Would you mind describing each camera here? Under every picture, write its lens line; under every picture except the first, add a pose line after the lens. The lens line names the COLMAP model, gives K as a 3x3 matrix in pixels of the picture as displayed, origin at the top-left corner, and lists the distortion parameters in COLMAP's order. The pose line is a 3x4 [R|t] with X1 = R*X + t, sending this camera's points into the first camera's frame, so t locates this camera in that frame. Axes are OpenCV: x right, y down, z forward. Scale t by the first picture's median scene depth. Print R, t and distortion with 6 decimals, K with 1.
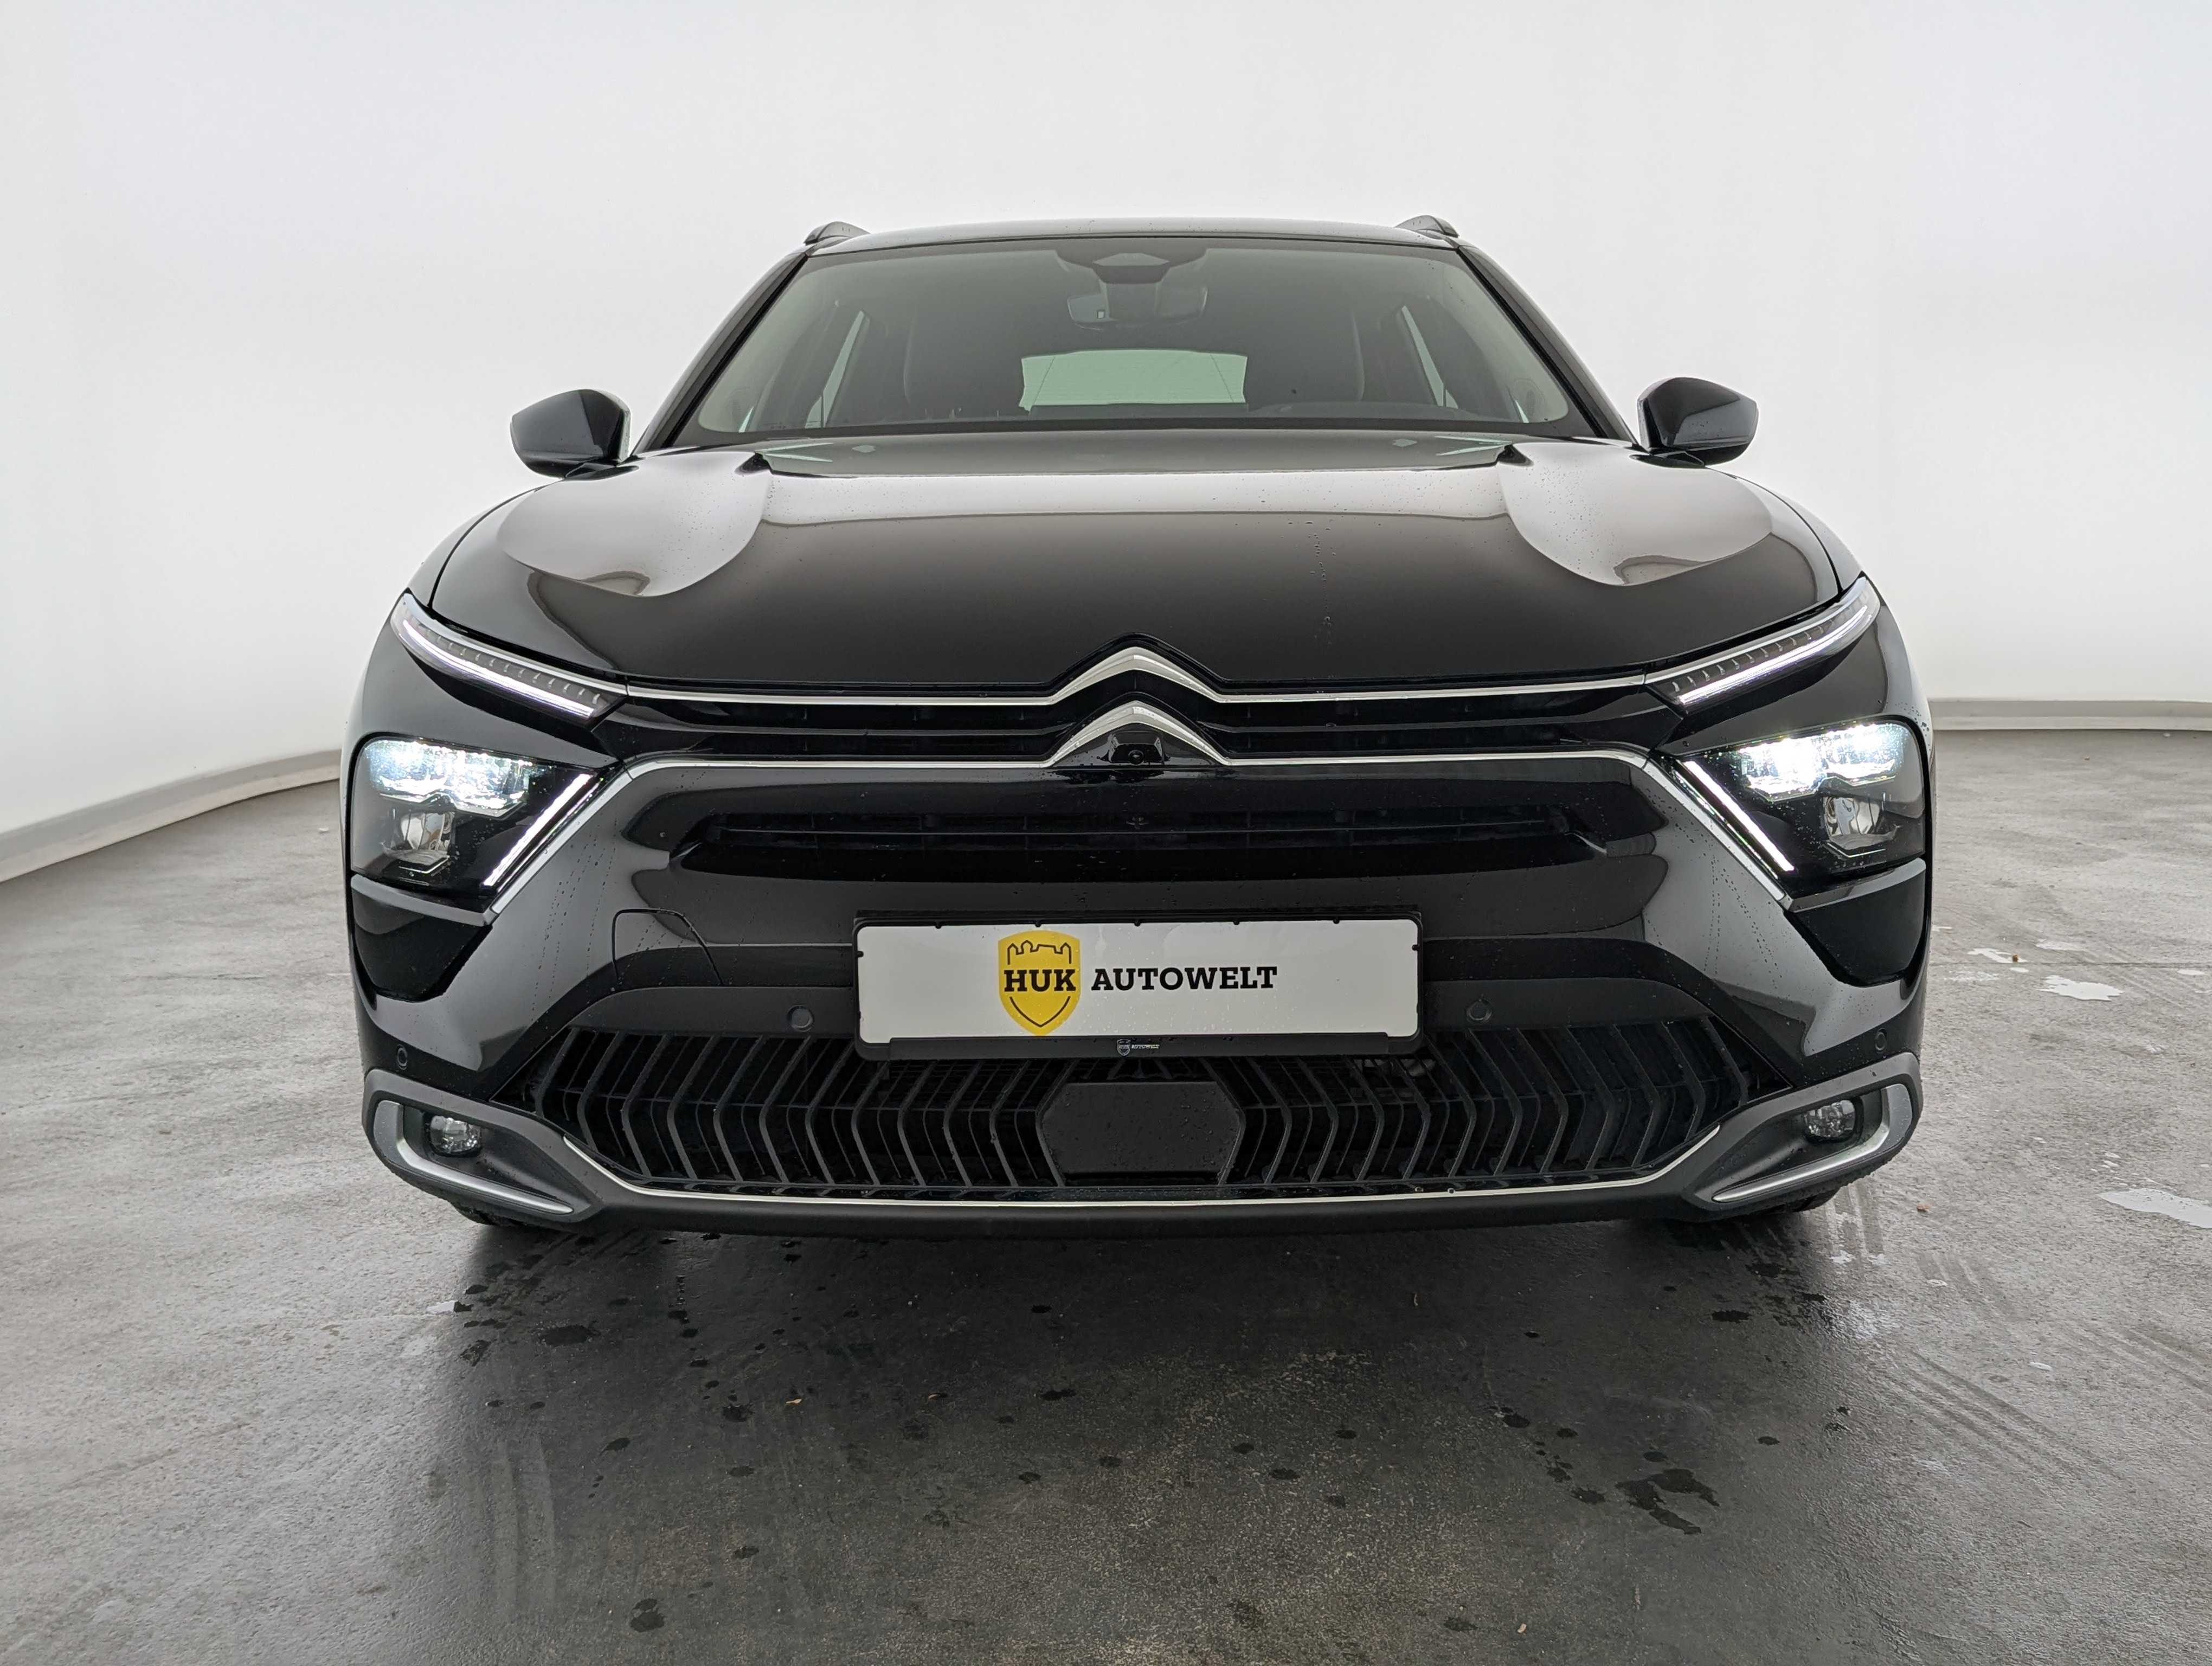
lens RADIAL K [[2104.0, 0, 1106.0], [0, 2104.0, 833.0], [0, 0, 1]] dist [0.053438, -0.023120]
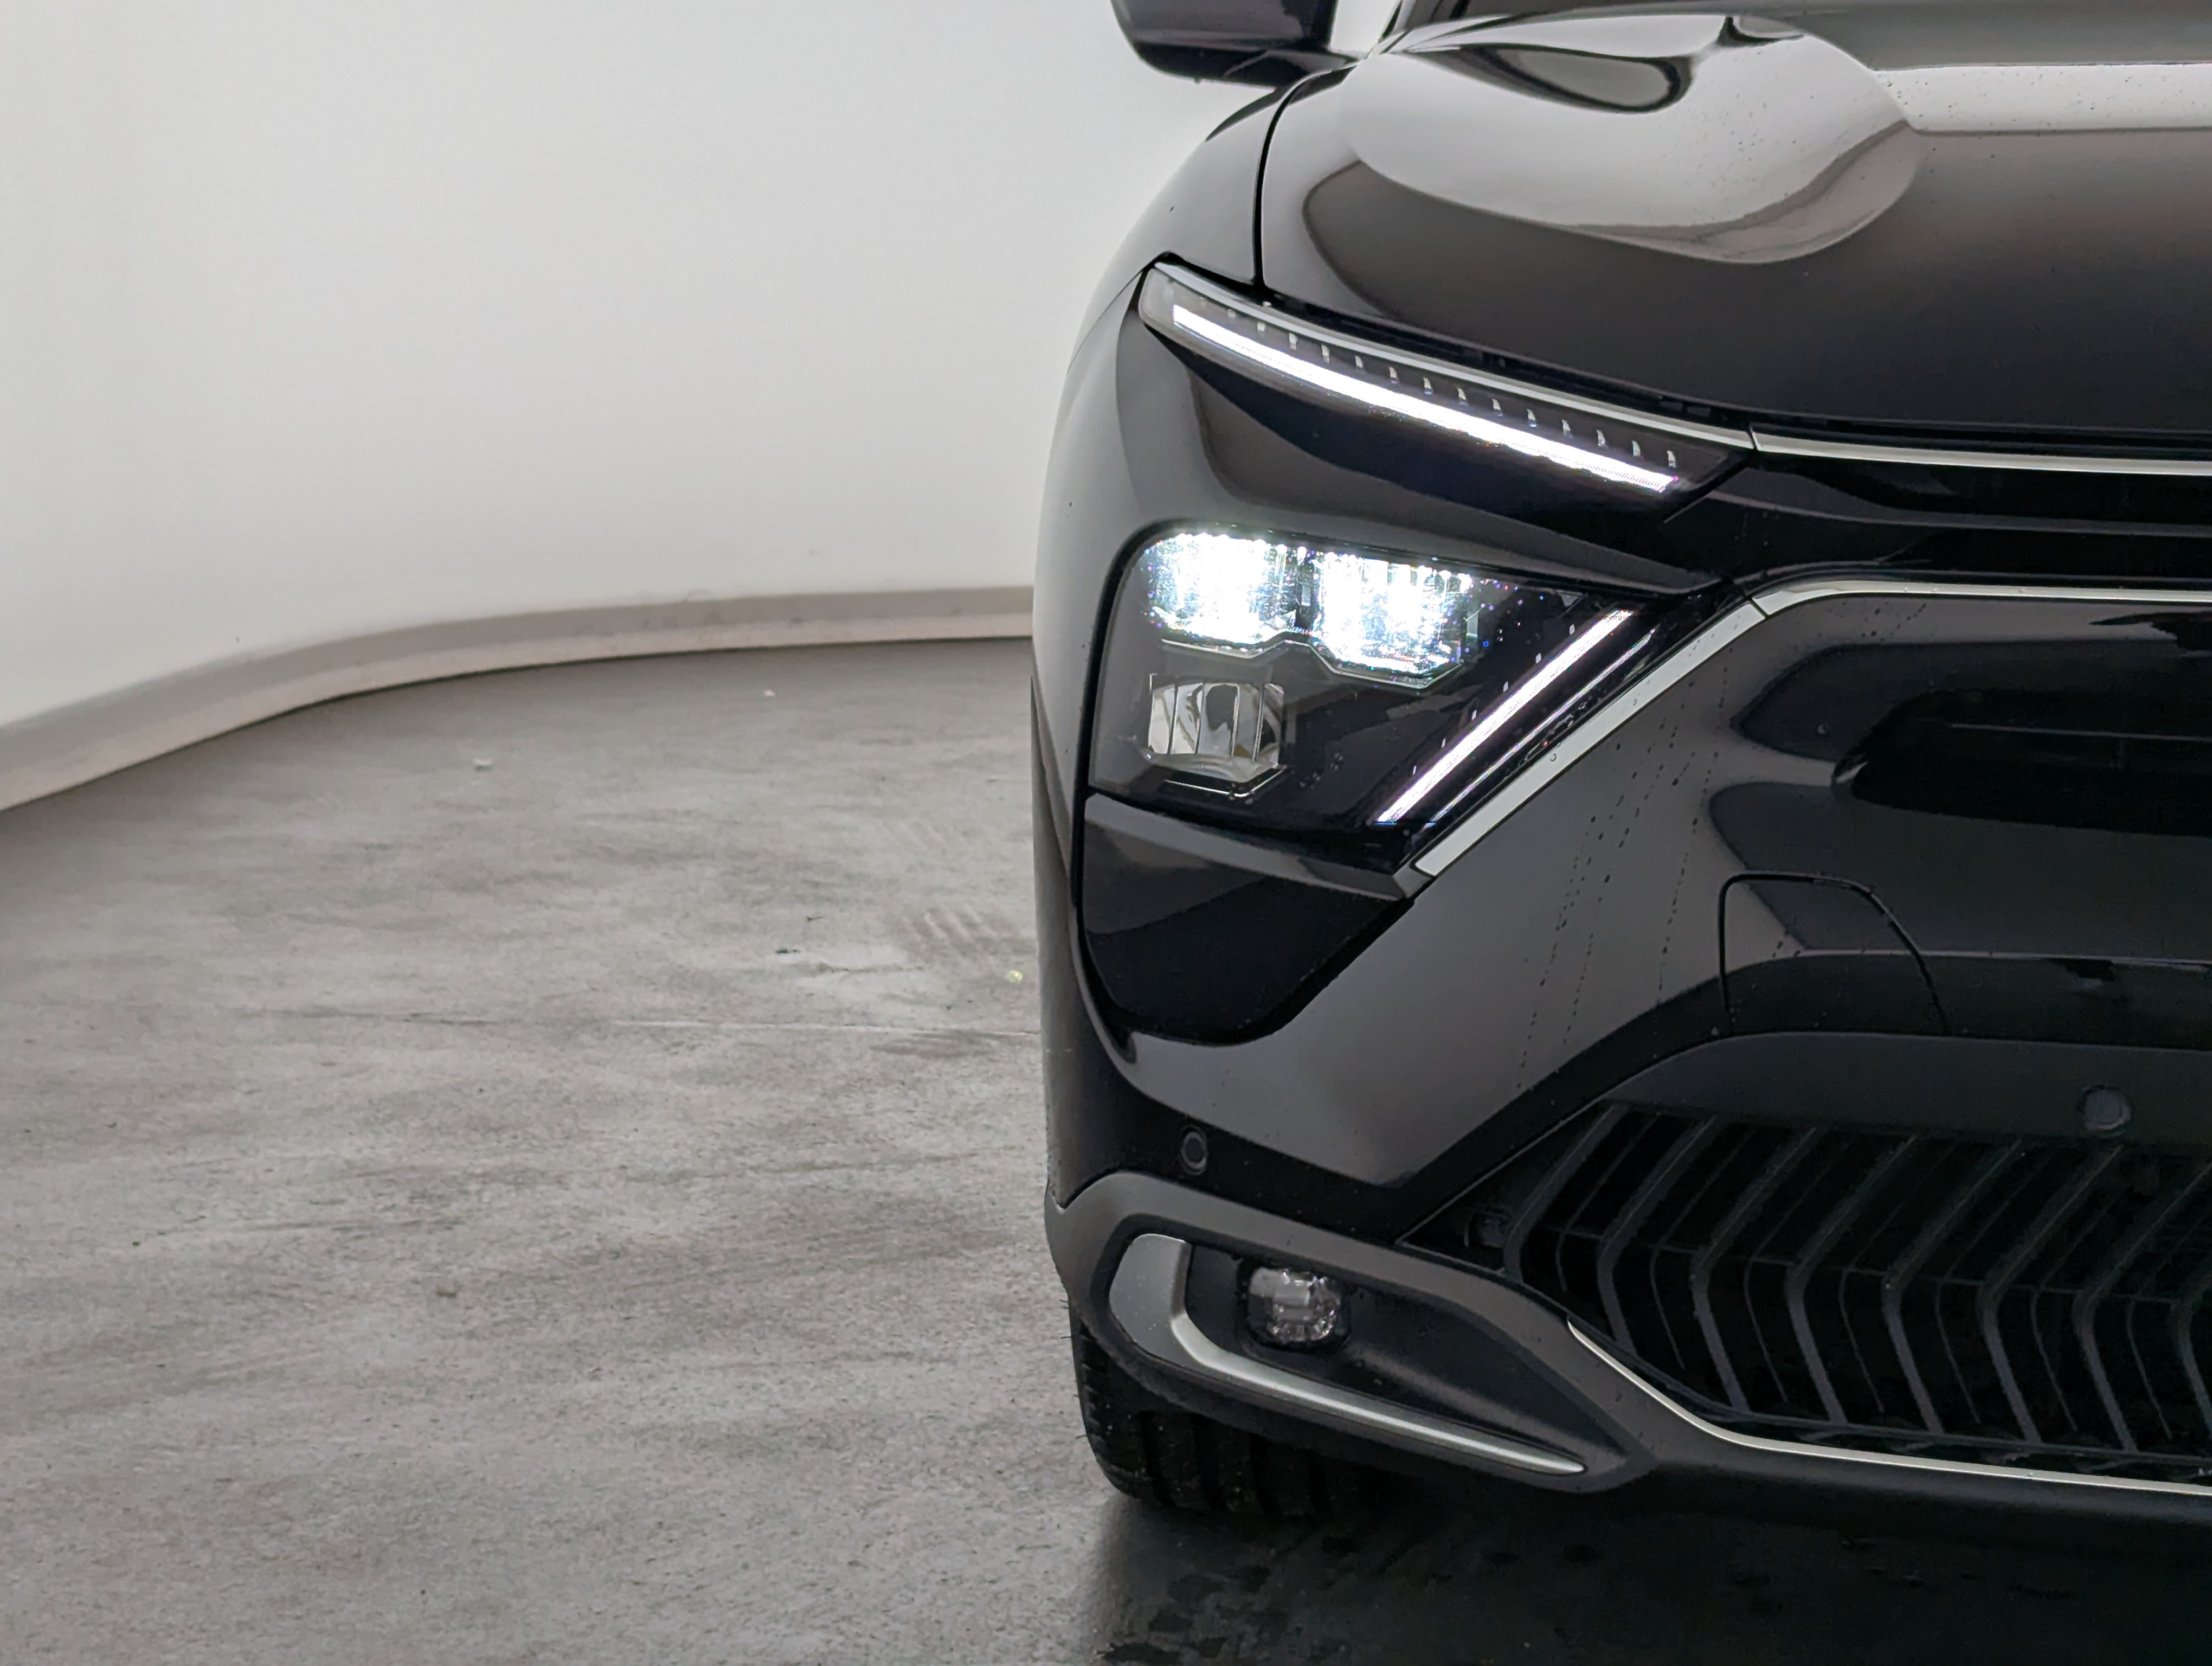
lens RADIAL K [[3995.0, 0, 1109.5], [0, 3995.0, 771.7], [0, 0, 1]] dist [0.282379, -1.544396]
pose [[0.992693, 0.040138, -0.113792, -0.246868], [-0.042553, 0.998916, -0.018875, 0.033209], [0.112911, 0.023579, 0.993325, 0.026467]]
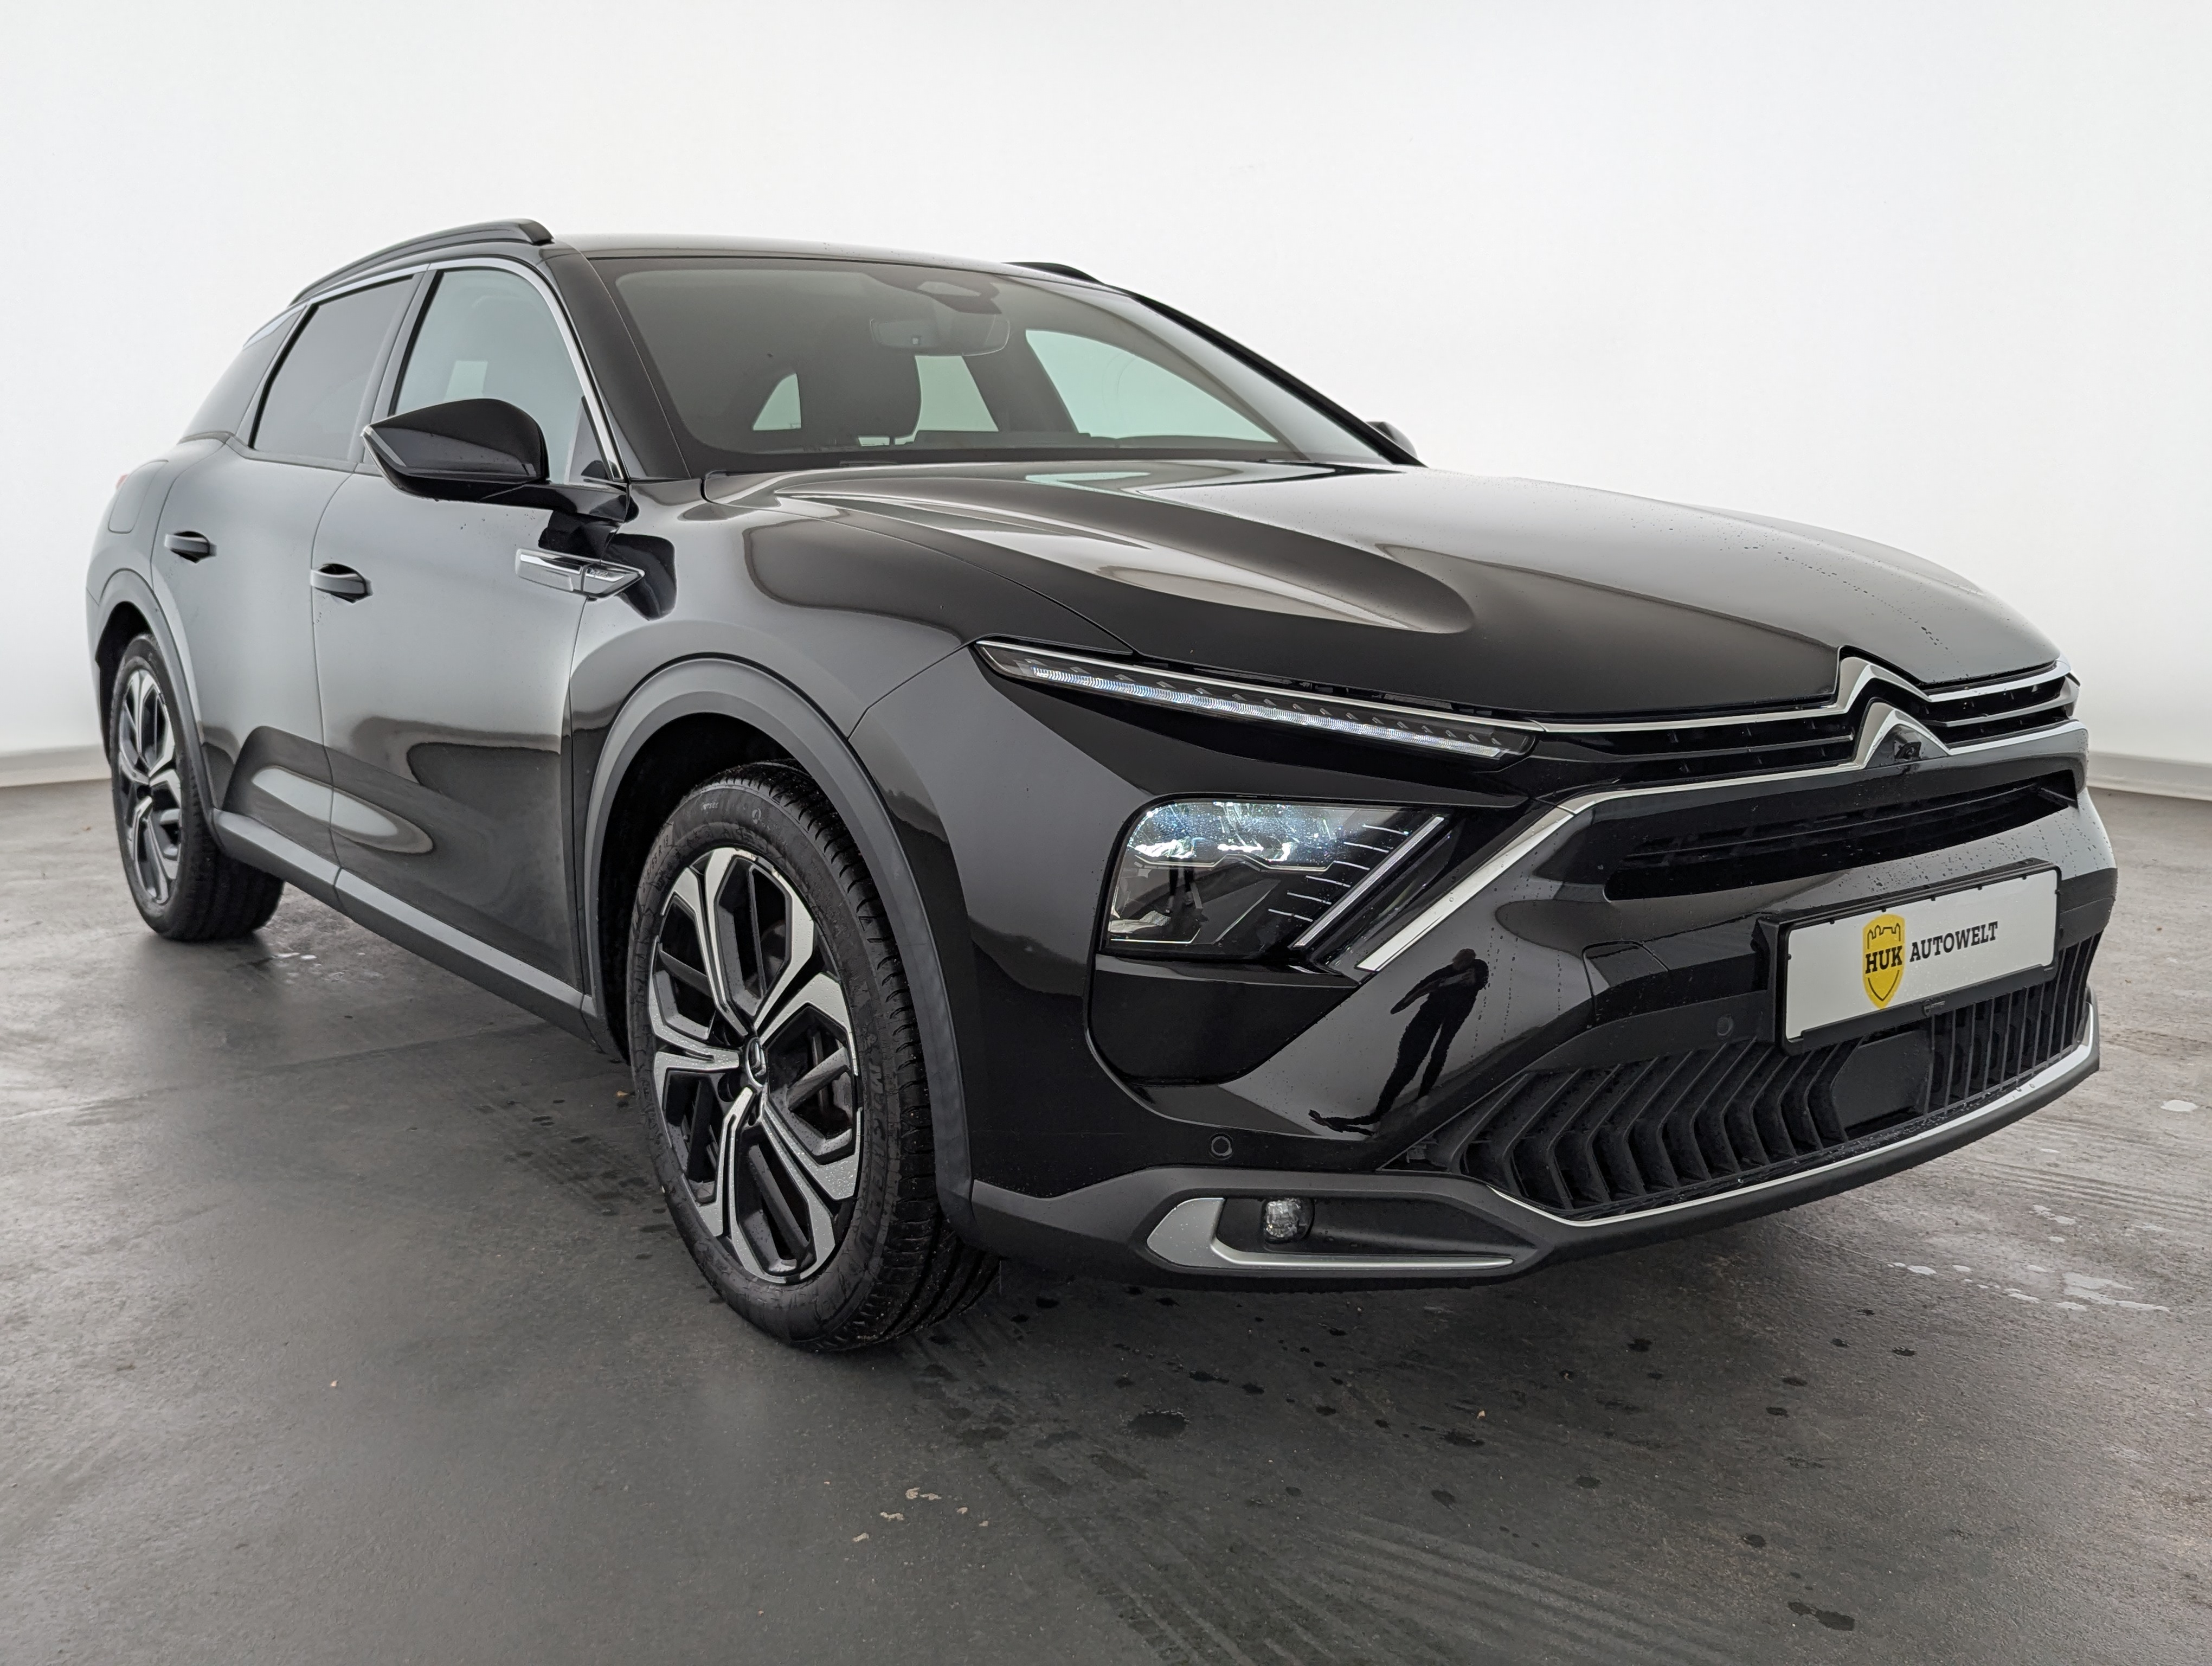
lens RADIAL K [[1962.6, 0, 1015.8], [0, 1962.6, 835.2], [0, 0, 1]] dist [0.052616, -0.003632]
pose [[0.803786, -0.097617, 0.586855, -0.899833], [0.092265, 0.994965, 0.039131, -0.070485], [-0.587721, 0.022693, 0.808746, 0.370345]]
